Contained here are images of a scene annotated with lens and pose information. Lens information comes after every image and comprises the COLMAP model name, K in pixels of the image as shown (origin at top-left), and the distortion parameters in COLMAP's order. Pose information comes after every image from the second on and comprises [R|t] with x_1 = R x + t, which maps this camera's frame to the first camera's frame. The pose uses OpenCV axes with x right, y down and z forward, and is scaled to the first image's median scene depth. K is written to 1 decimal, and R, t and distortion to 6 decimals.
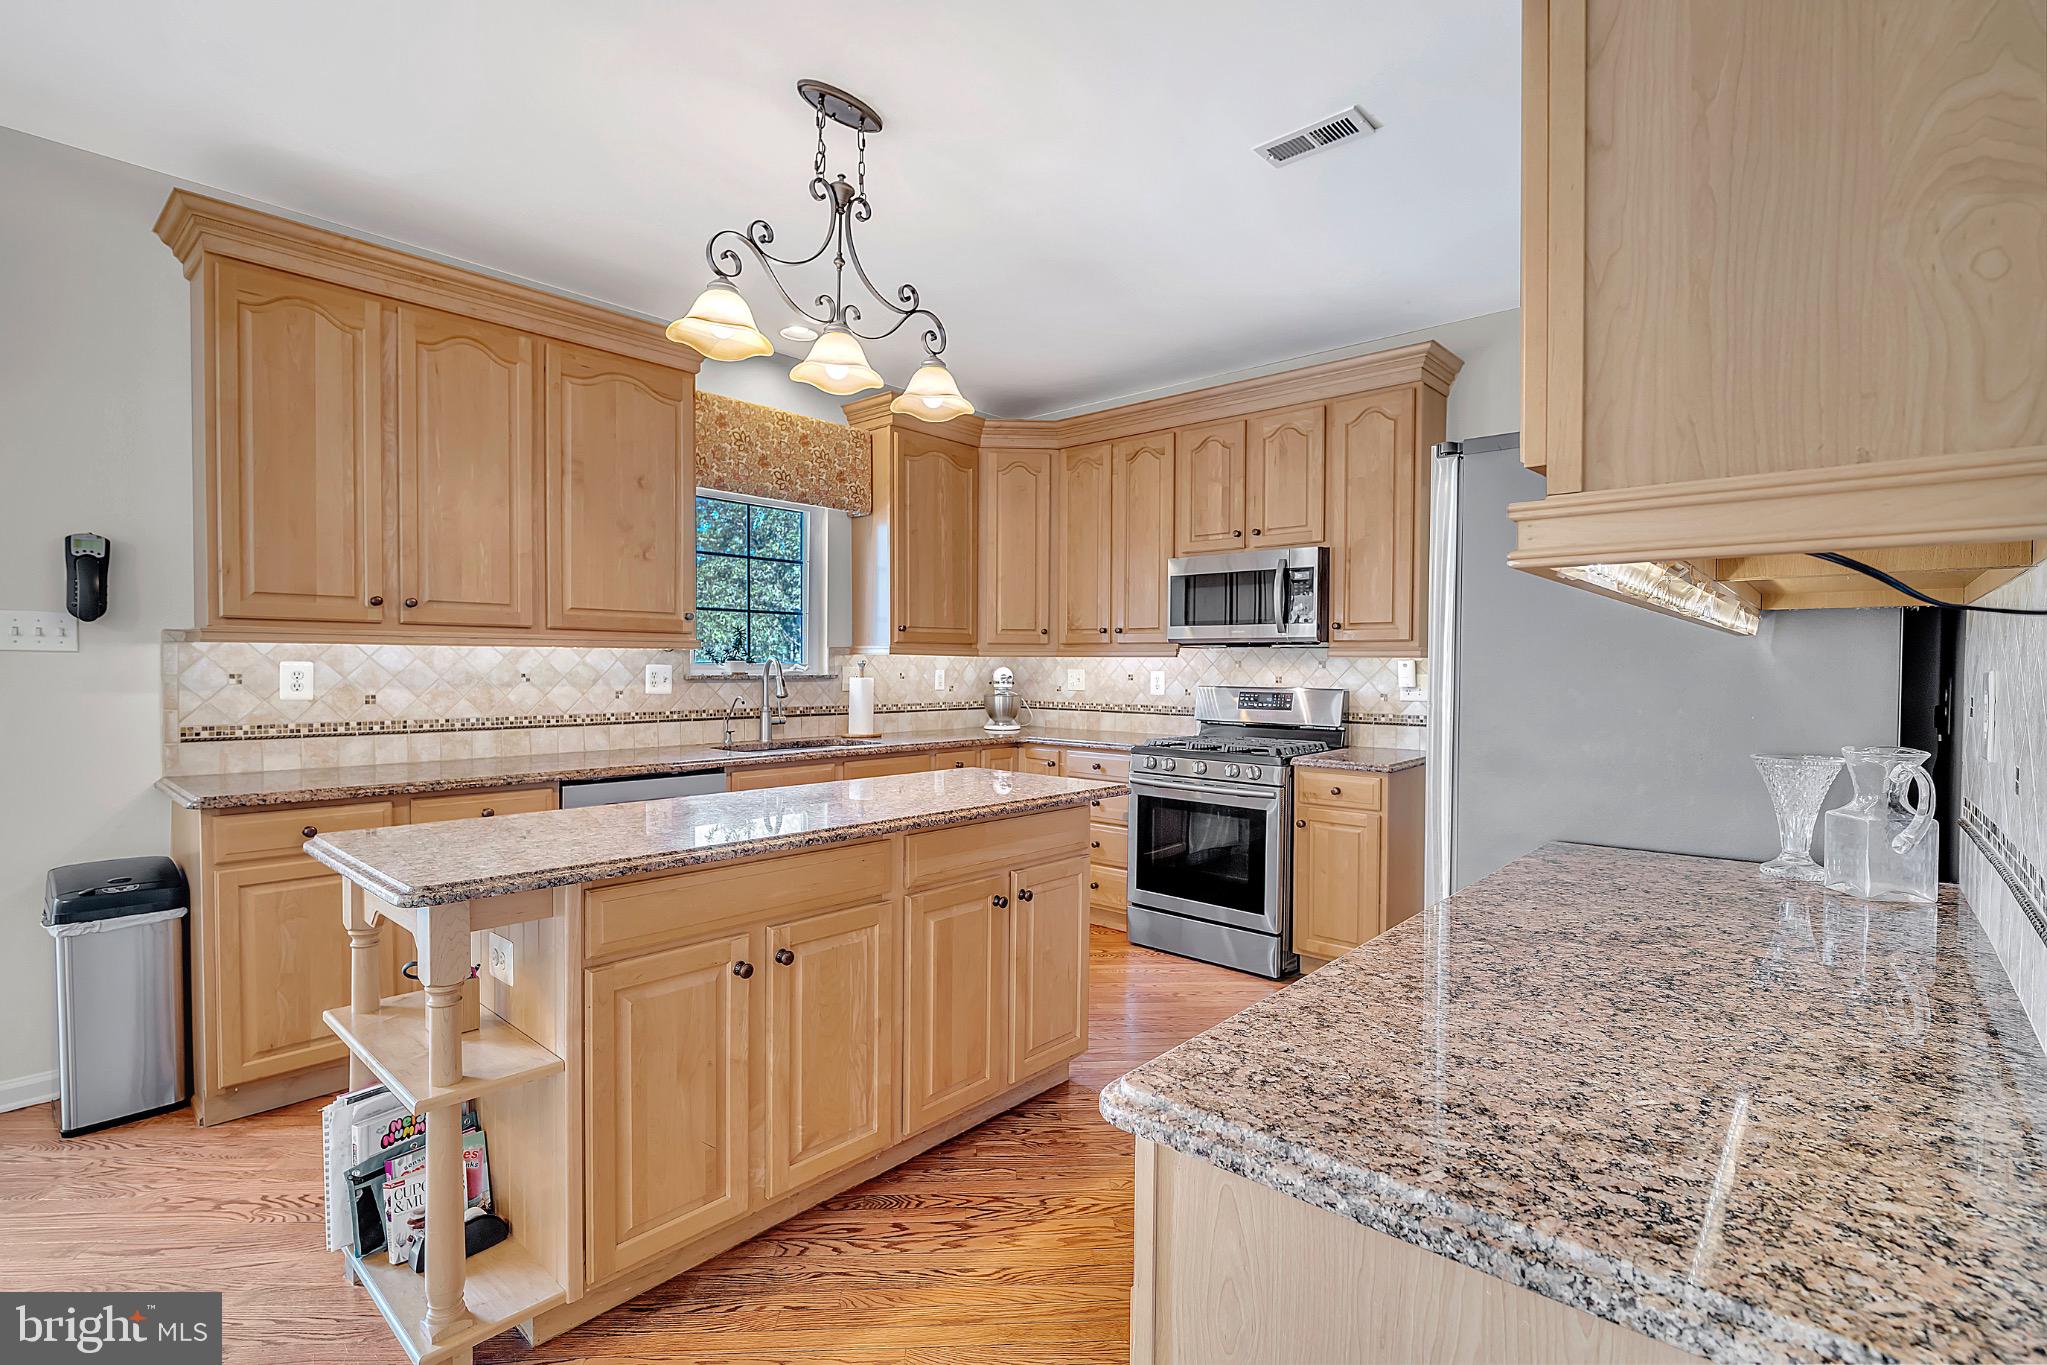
lens RADIAL K [[946.6, 0, 1036.4], [0, 946.6, 687.6], [0, 0, 1]] dist [0.005737, 0.001316]
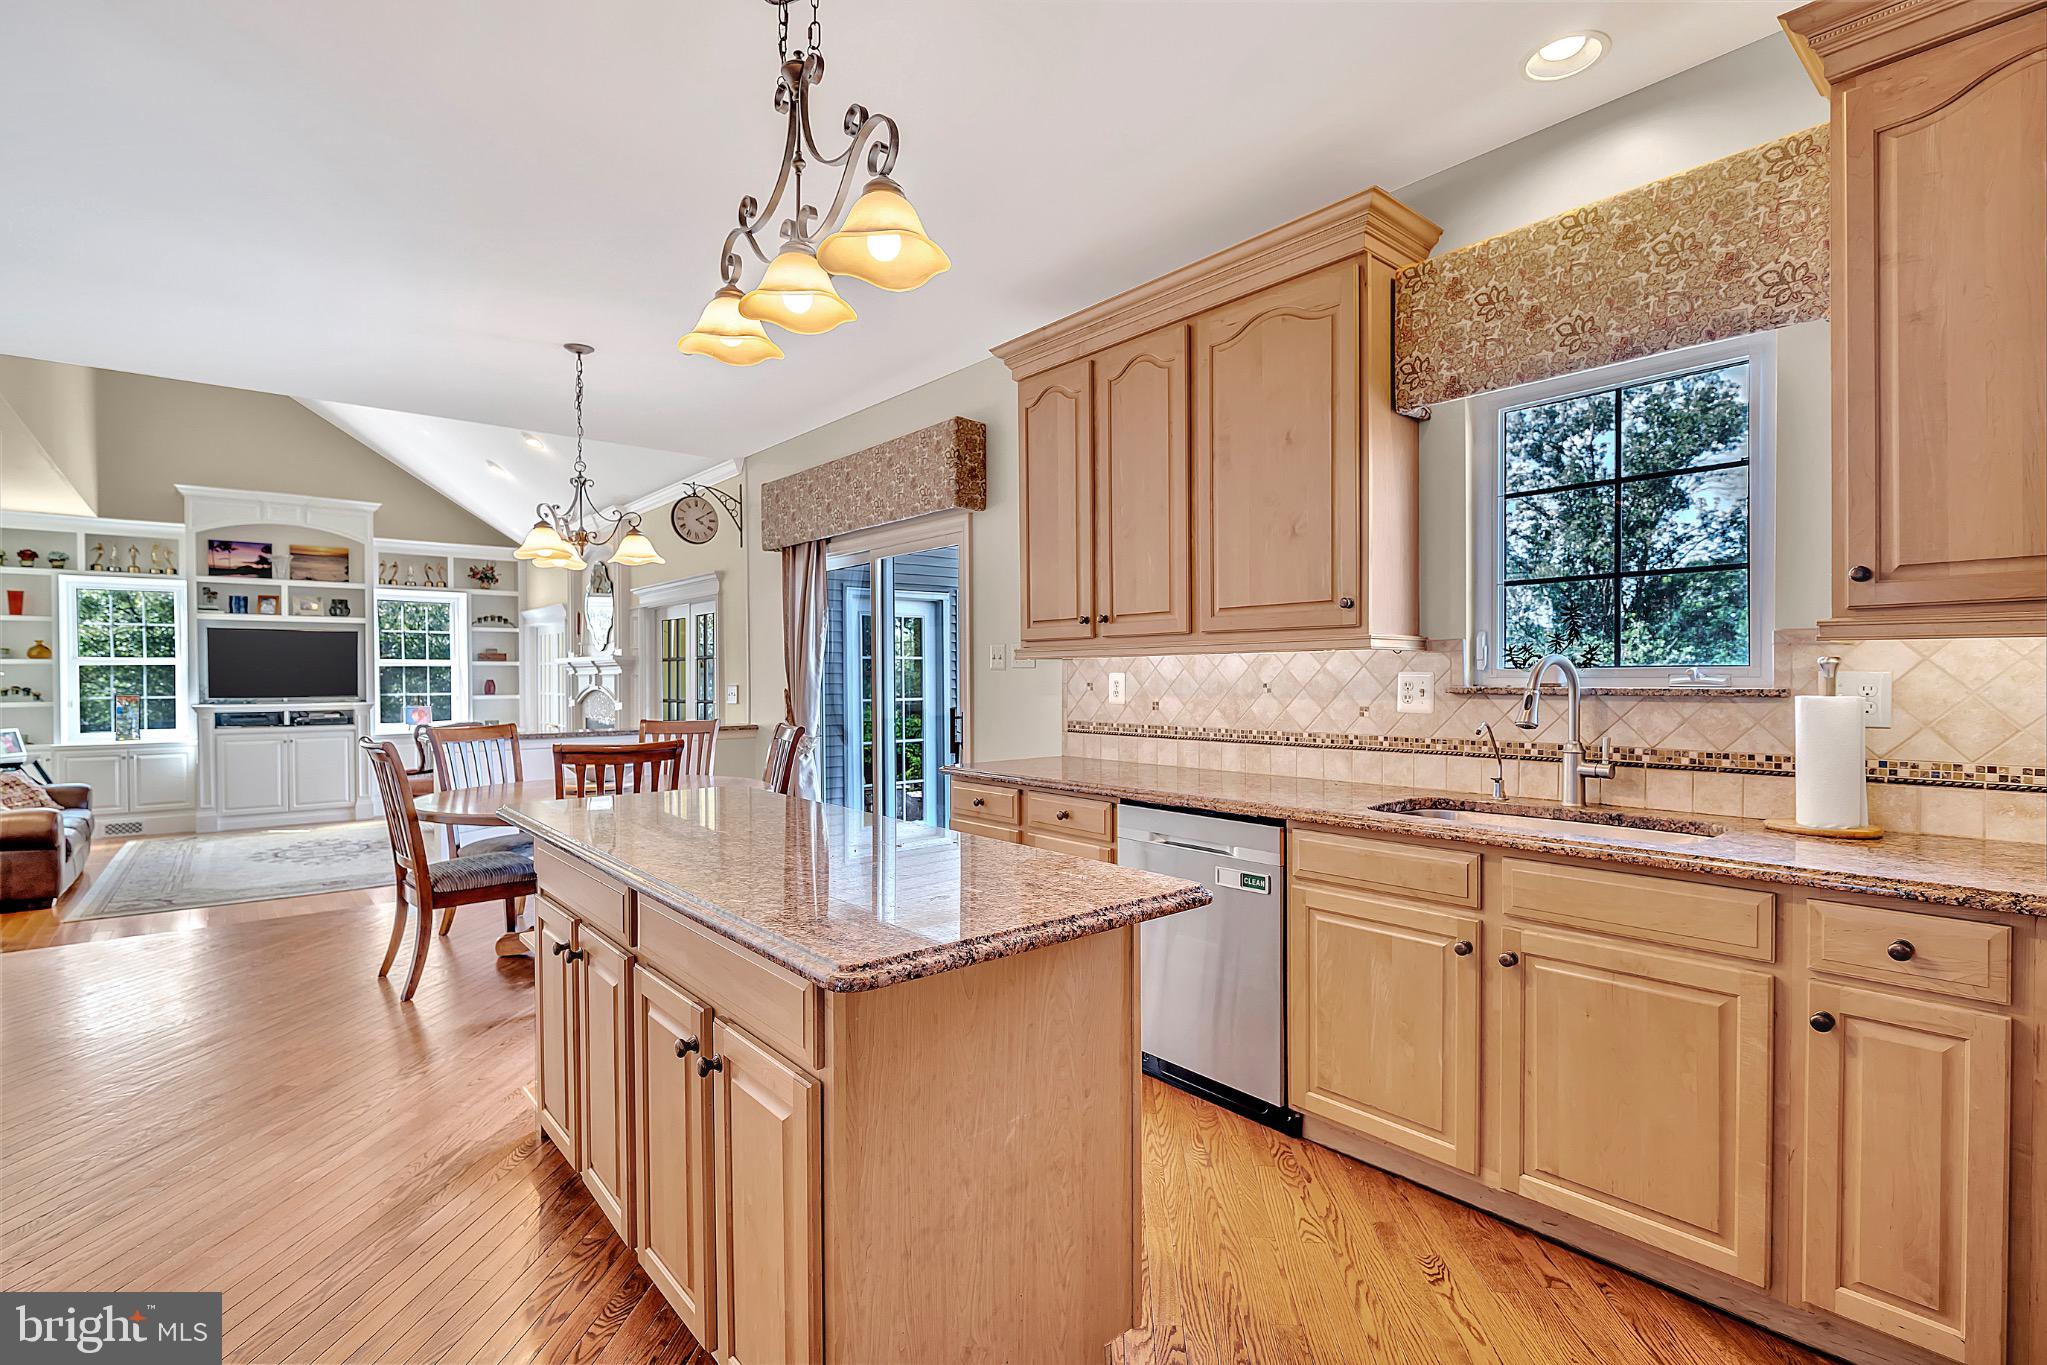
lens RADIAL K [[946.6, 0, 1015.5], [0, 946.6, 683.6], [0, 0, 1]] dist [0.005737, 0.001316]
pose [[-0.135712, 0.000410, -0.990748, 0.342895], [-0.020911, 0.999776, 0.003278, -0.011341], [0.990528, 0.021163, -0.135673, 0.799686]]
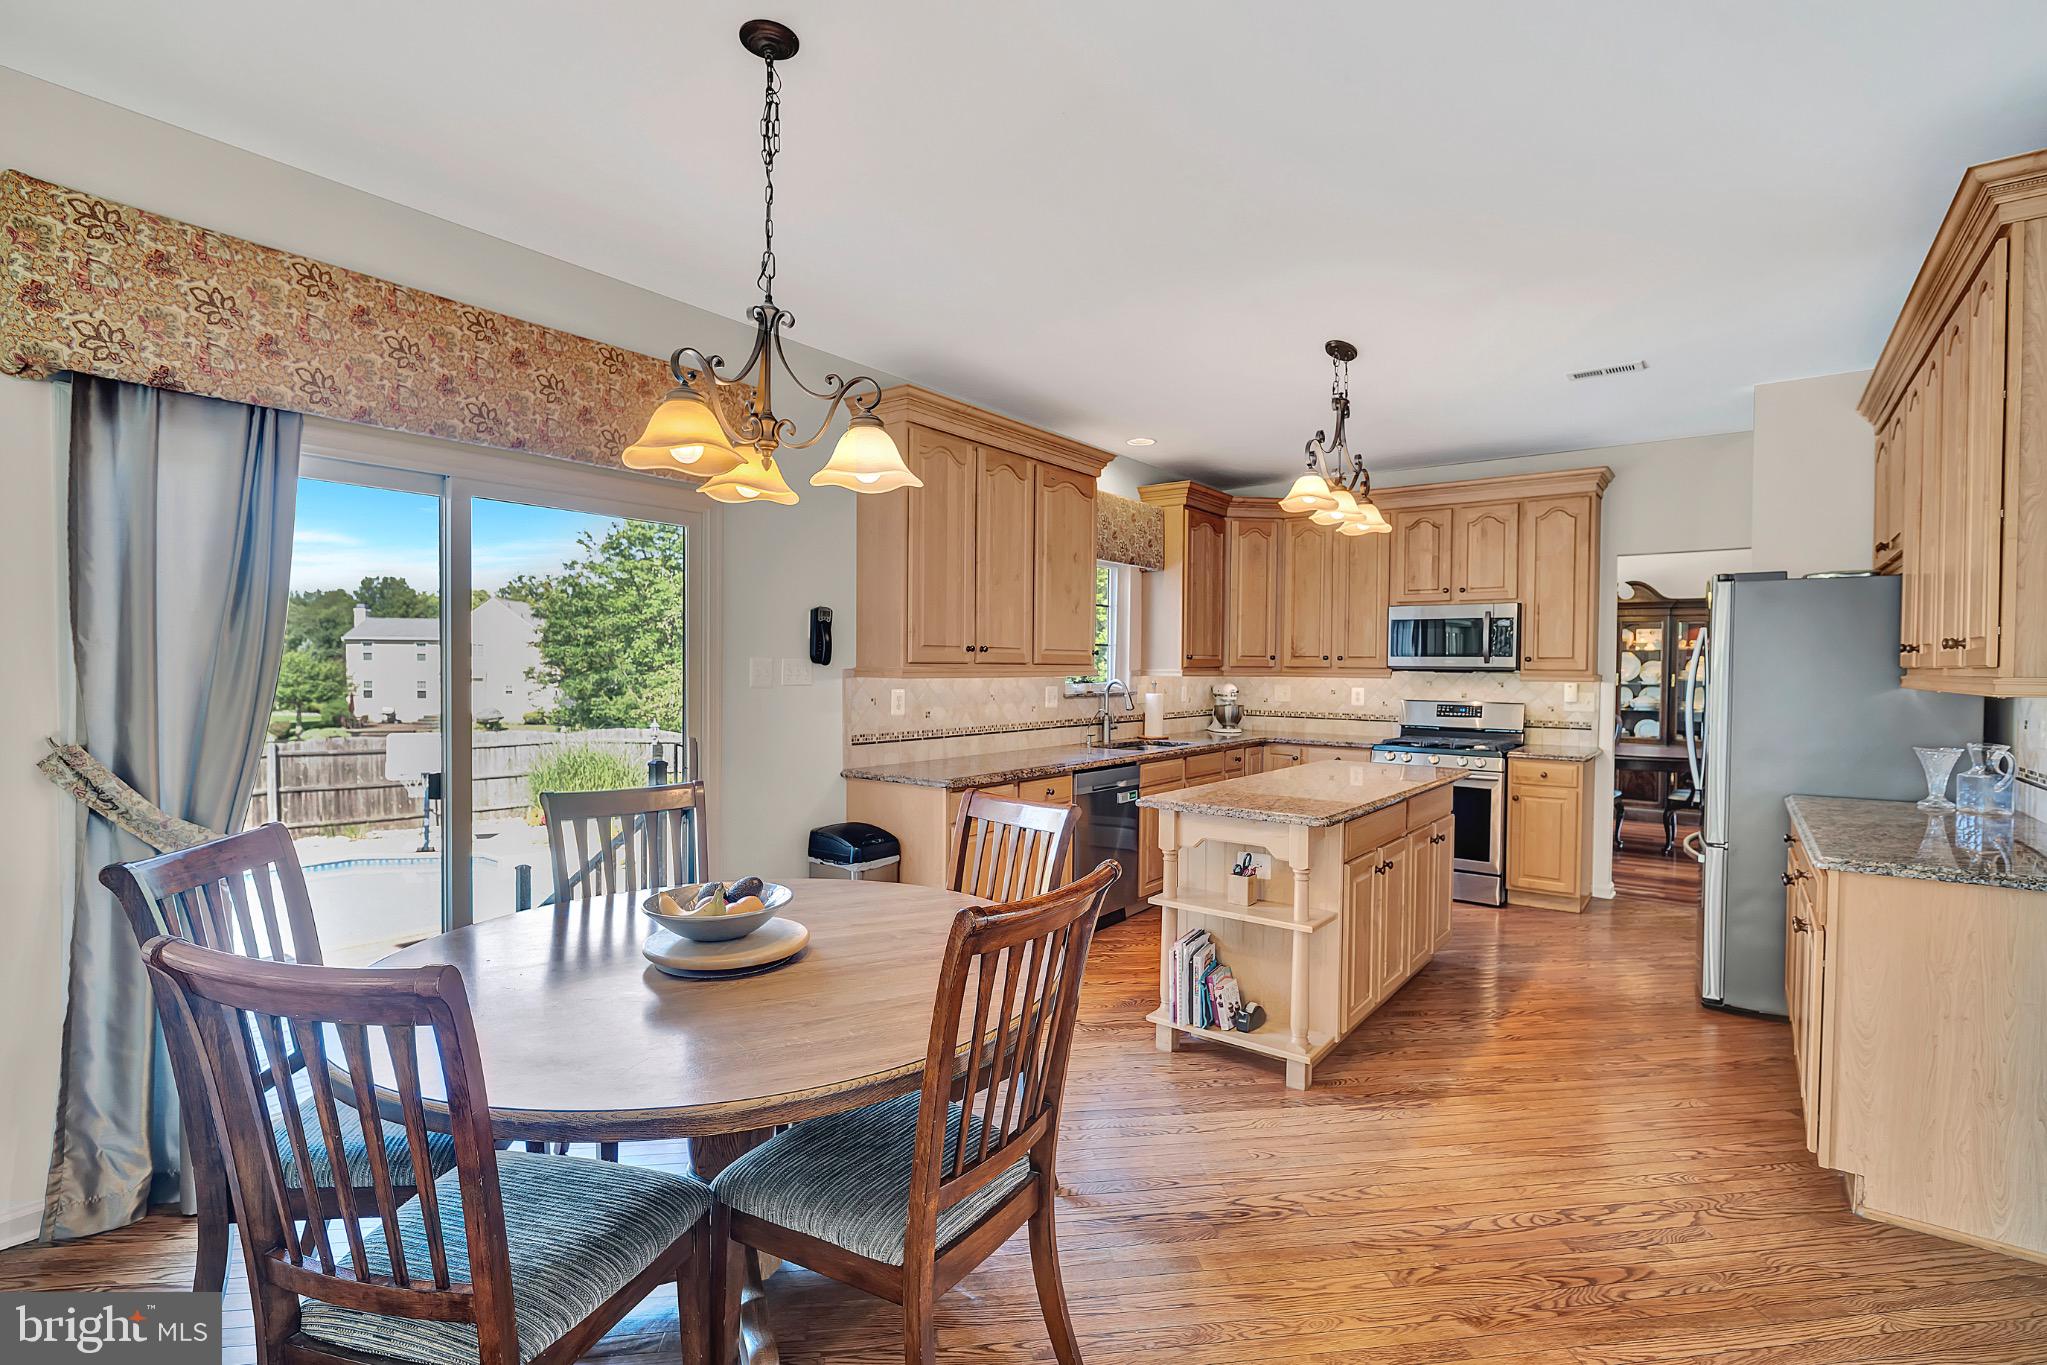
lens RADIAL K [[946.6, 0, 1052.1], [0, 946.6, 687.1], [0, 0, 1]] dist [0.005737, 0.001316]
pose [[0.995842, -0.000409, 0.091097, -0.521857], [0.000395, 1.000000, 0.000178, -0.023503], [-0.091097, -0.000141, 0.995842, -0.349721]]
